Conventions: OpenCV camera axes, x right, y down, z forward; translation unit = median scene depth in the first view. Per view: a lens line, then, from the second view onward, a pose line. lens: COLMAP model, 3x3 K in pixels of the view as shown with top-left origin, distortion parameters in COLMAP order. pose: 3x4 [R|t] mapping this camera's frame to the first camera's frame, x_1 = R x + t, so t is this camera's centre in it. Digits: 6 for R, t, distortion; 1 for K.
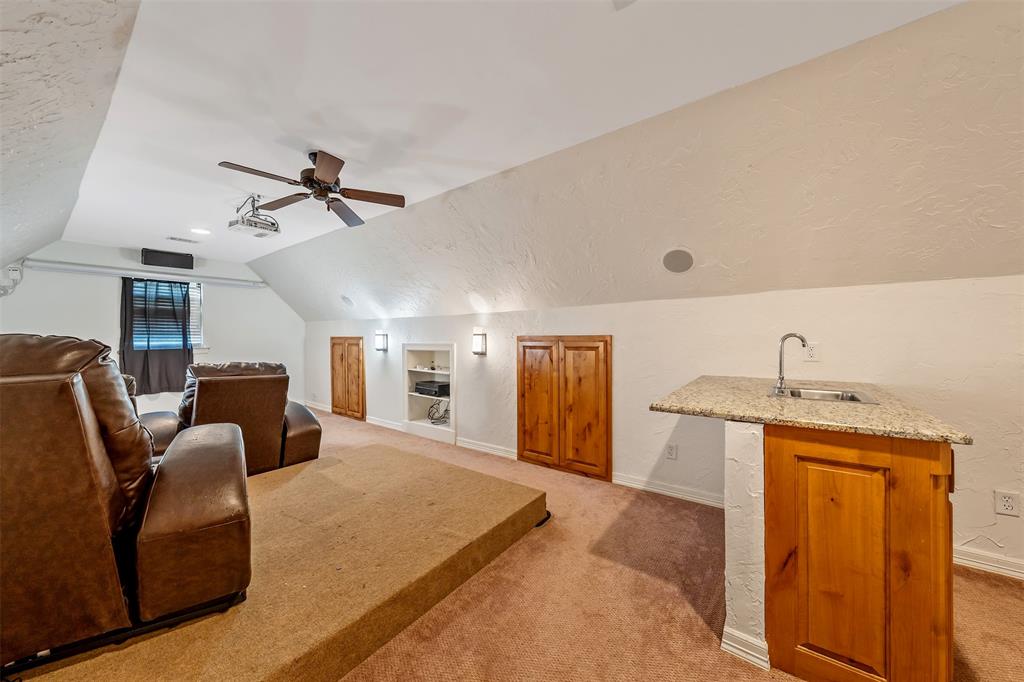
lens RADIAL K [[376.1, 0, 511.6], [0, 376.1, 336.0], [0, 0, 1]] dist [-0.000839, -0.000206]
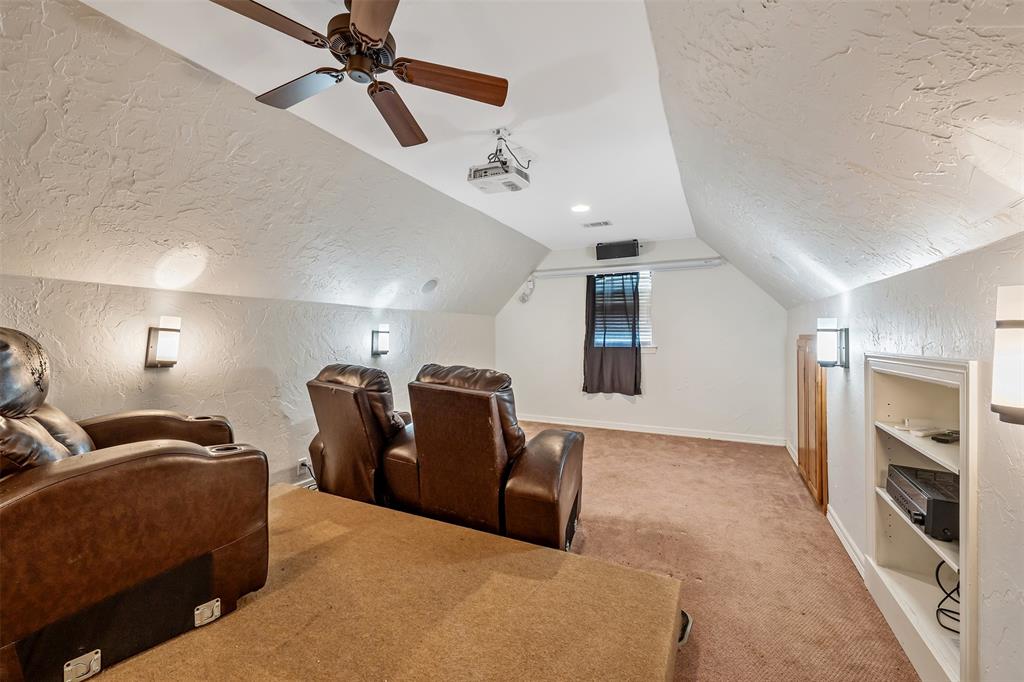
lens RADIAL K [[423.3, 0, 507.8], [0, 423.3, 334.2], [0, 0, 1]] dist [-0.001163, -0.000217]
pose [[0.176884, 0.003931, -0.984224, 0.065255], [-0.006390, 0.999976, 0.002846, 0.002242], [0.984211, 0.005786, 0.176905, 0.549213]]
